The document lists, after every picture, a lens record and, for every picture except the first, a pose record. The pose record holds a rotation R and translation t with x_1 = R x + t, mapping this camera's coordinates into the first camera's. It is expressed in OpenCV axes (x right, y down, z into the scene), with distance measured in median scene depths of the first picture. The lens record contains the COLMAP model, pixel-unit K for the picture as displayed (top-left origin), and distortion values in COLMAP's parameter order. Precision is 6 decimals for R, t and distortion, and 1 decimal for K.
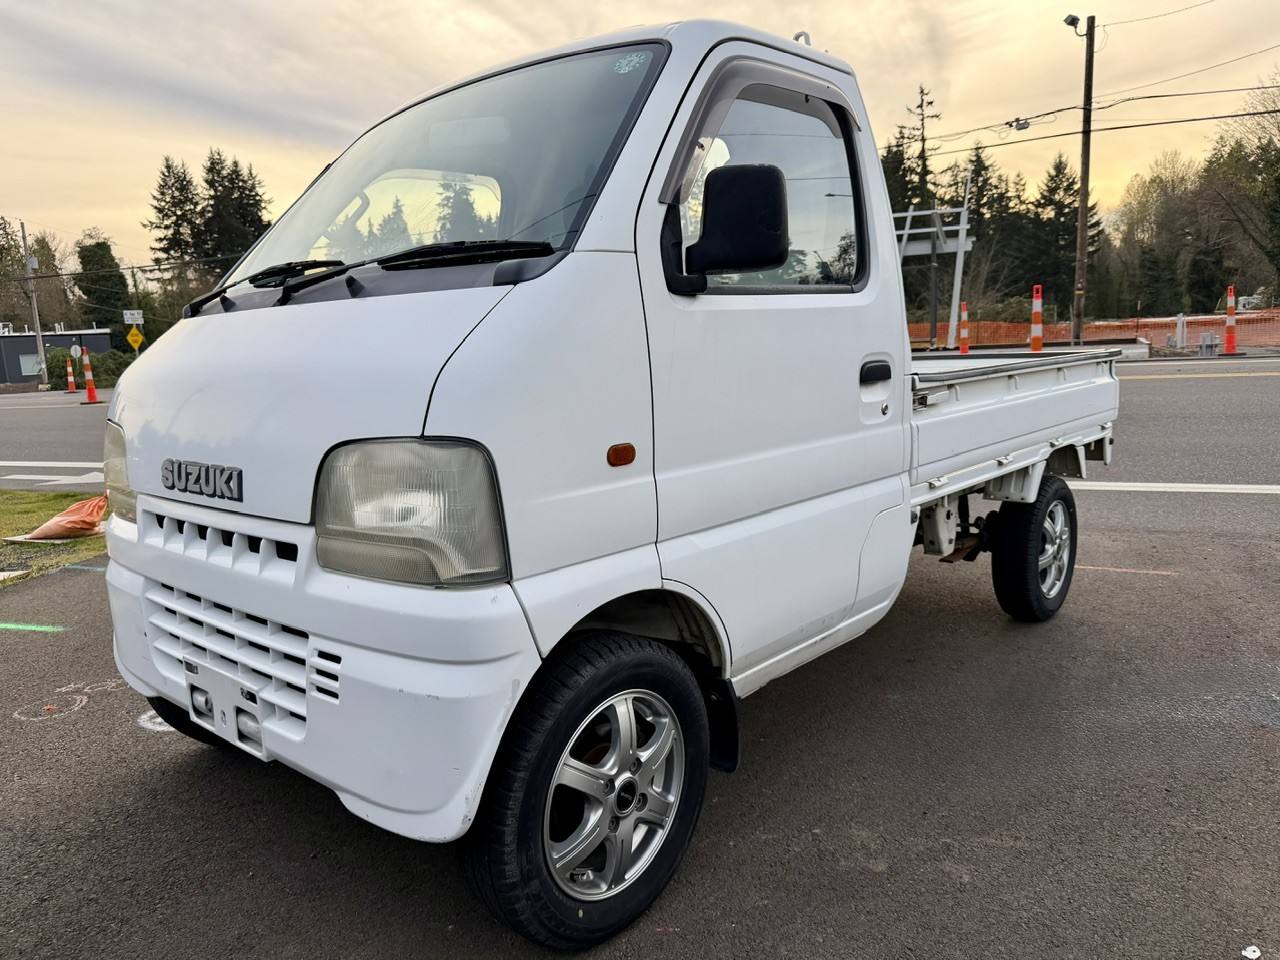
lens RADIAL K [[912.4, 0, 640.0], [0, 912.4, 480.0], [0, 0, 1]] dist [0.008241, -0.021365]
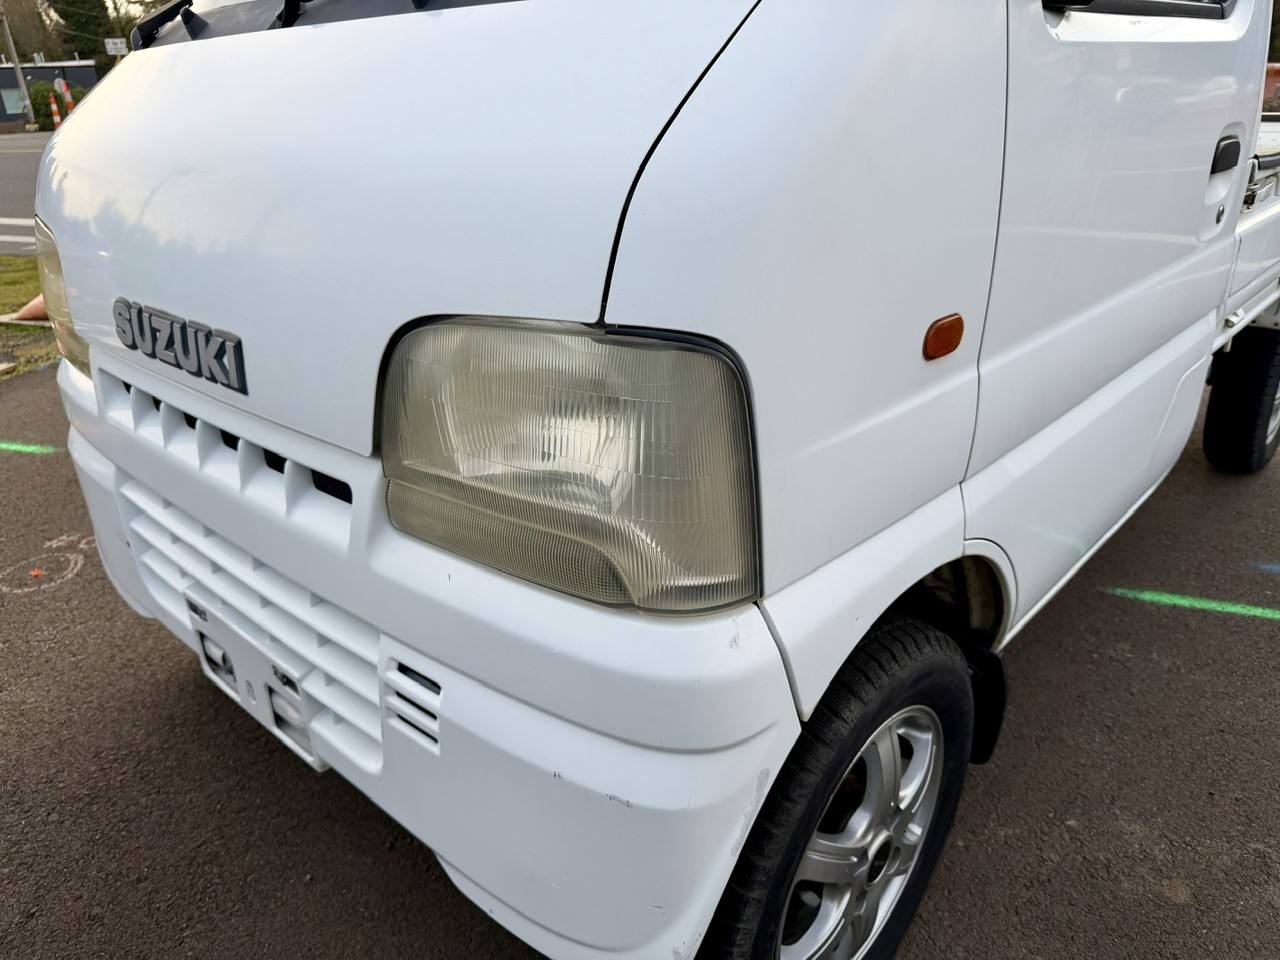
lens RADIAL K [[912.4, 0, 640.0], [0, 912.4, 480.0], [0, 0, 1]] dist [0.008241, -0.021365]
pose [[0.999634, 0.020825, -0.017270, -0.148839], [-0.015644, 0.965745, 0.259022, -0.066399], [0.022073, -0.258657, 0.965717, 0.367133]]
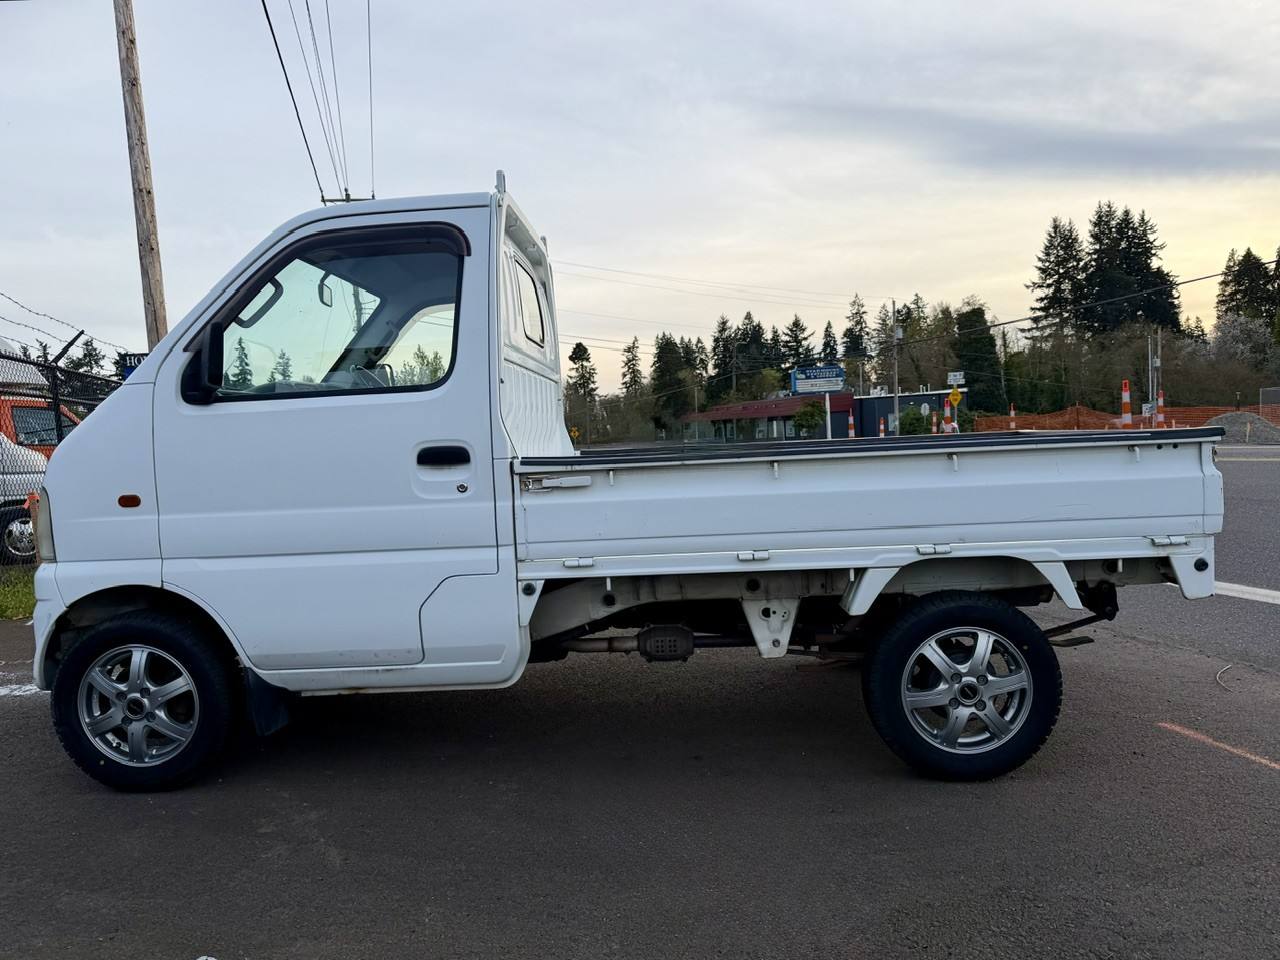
lens RADIAL K [[929.6, 0, 639.1], [0, 929.6, 499.6], [0, 0, 1]] dist [-0.002055, -0.006487]
pose [[0.632320, 0.065659, -0.771920, 1.527523], [-0.096680, 0.995301, 0.005463, -0.105739], [0.768651, 0.071175, 0.635697, 0.501295]]
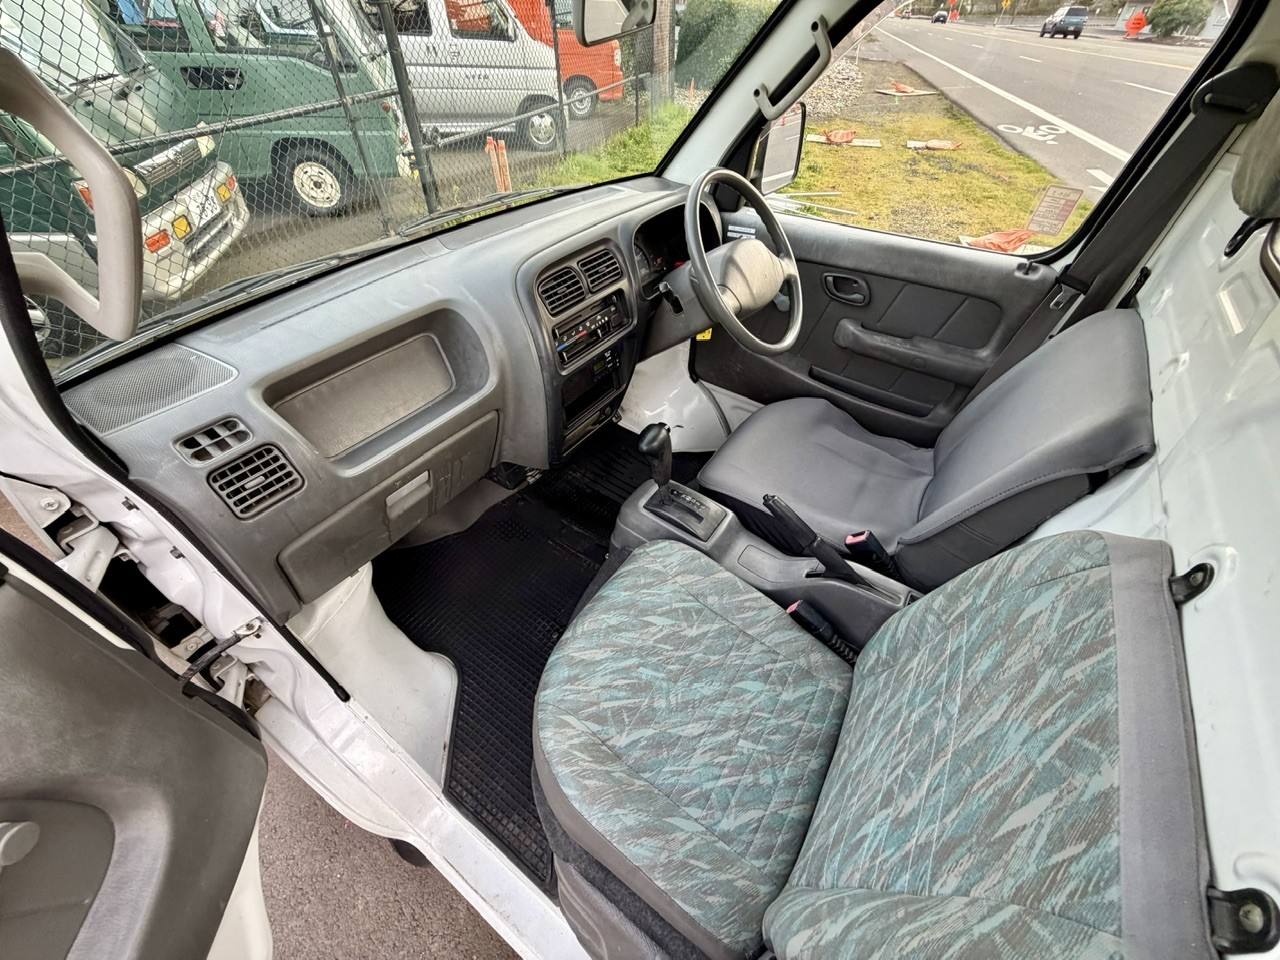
lens RADIAL K [[501.1, 0, 640.0], [0, 501.1, 480.0], [0, 0, 1]] dist [0.001282, -0.000203]
pose [[0.135582, 0.719278, -0.681364, 0.220304], [-0.165948, 0.694485, 0.700108, -0.425195], [0.976770, 0.018149, 0.213522, 1.076721]]
